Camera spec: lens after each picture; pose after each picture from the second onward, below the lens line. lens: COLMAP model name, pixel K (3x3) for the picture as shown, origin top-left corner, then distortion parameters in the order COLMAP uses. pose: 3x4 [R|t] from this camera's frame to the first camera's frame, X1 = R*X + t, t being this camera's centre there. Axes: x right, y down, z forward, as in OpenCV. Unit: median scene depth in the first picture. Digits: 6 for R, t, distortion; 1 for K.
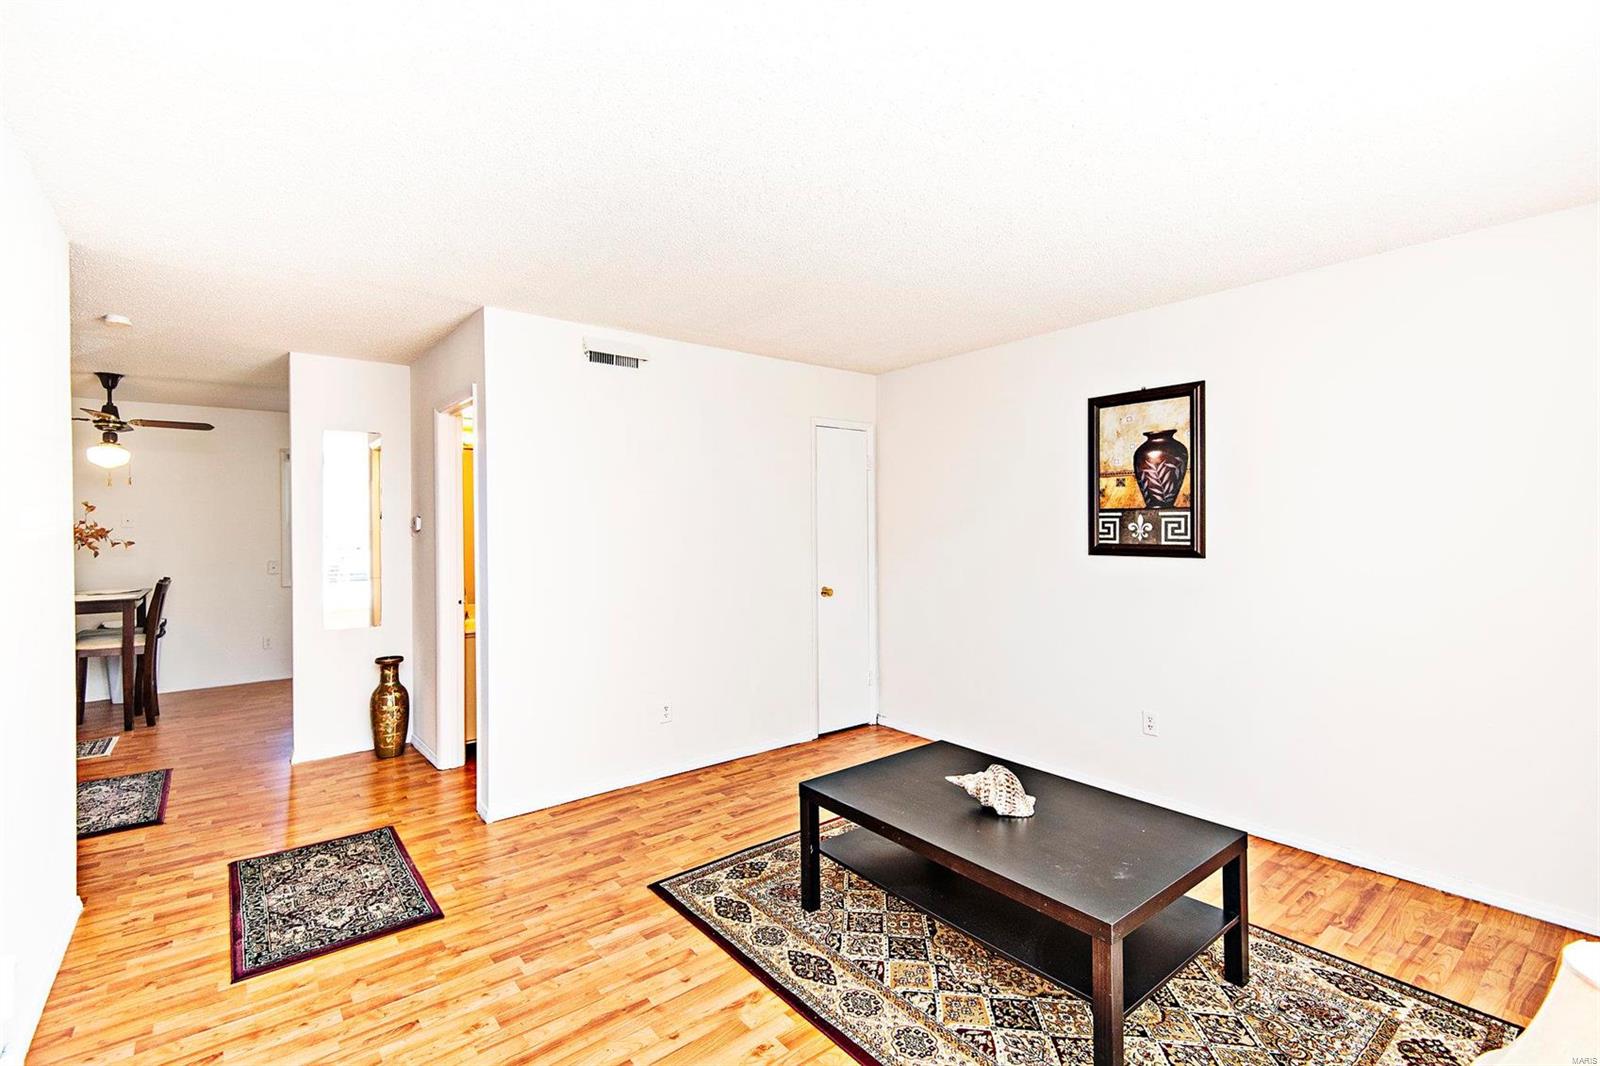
lens RADIAL K [[710.6, 0, 807.4], [0, 710.6, 523.5], [0, 0, 1]] dist [0.025015, -0.010766]
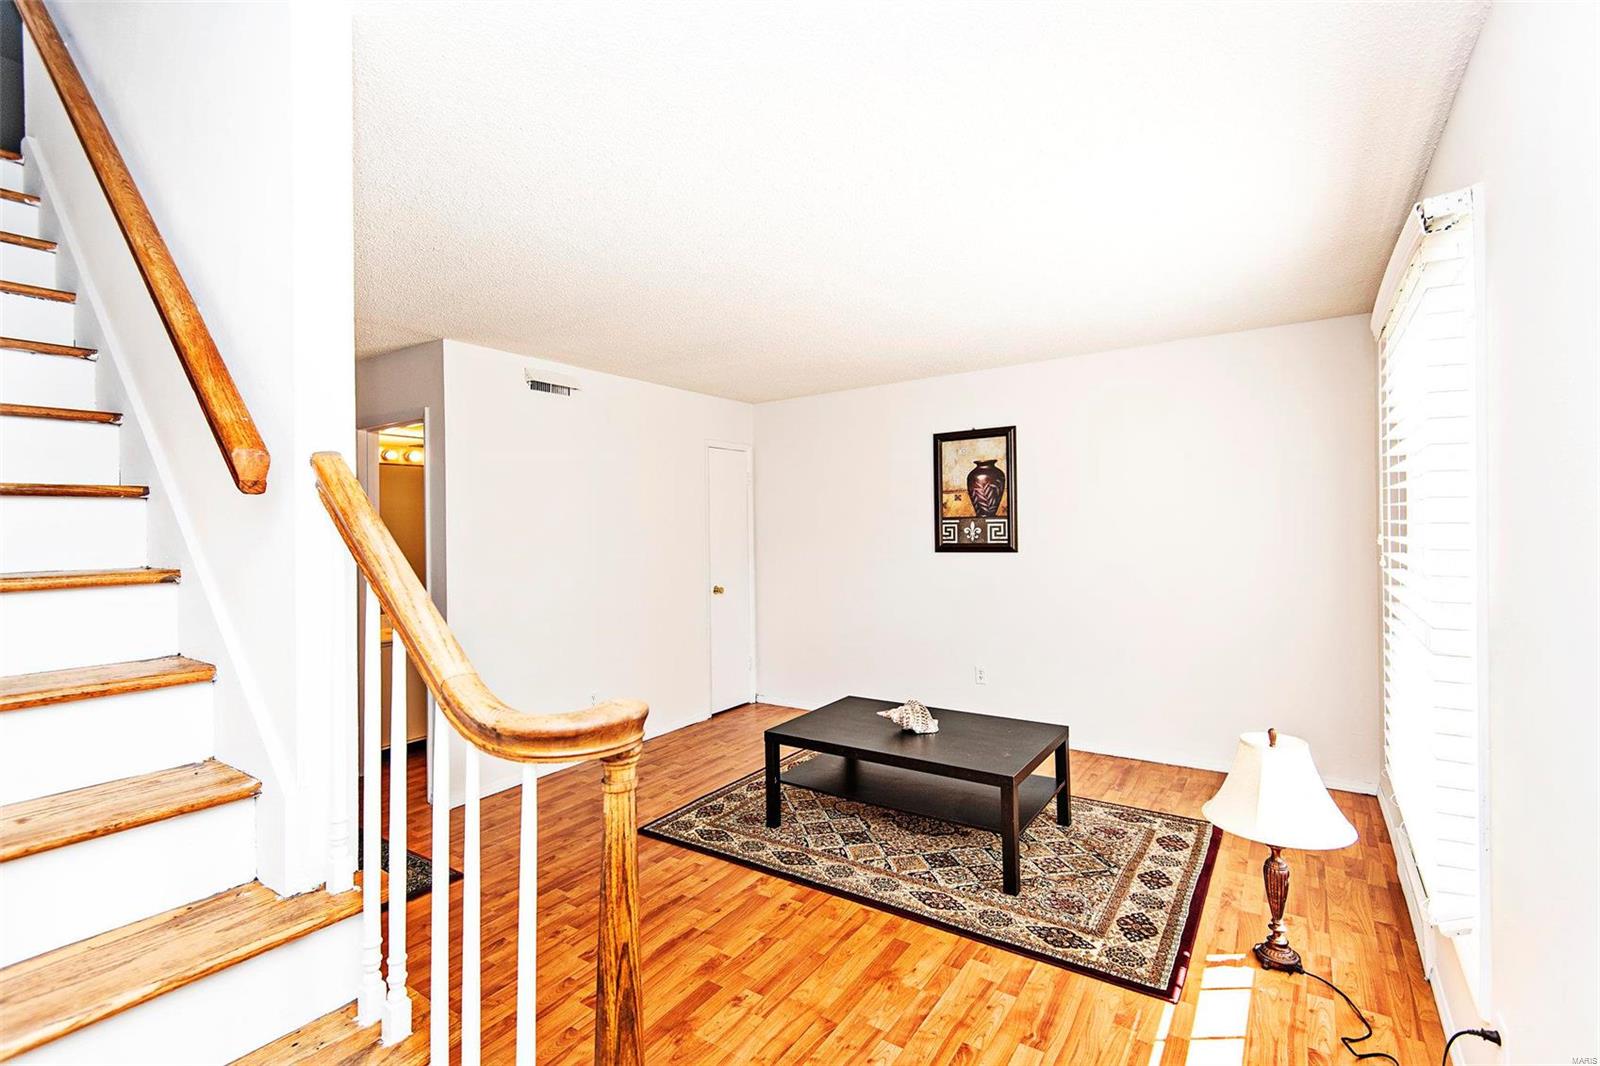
lens RADIAL K [[712.2, 0, 792.8], [0, 712.2, 518.3], [0, 0, 1]] dist [0.035904, -0.000096]
pose [[0.959526, -0.007922, 0.281509, -0.321219], [0.012623, 0.999809, -0.014889, -0.003525], [-0.281337, 0.017840, 0.959443, -0.270439]]
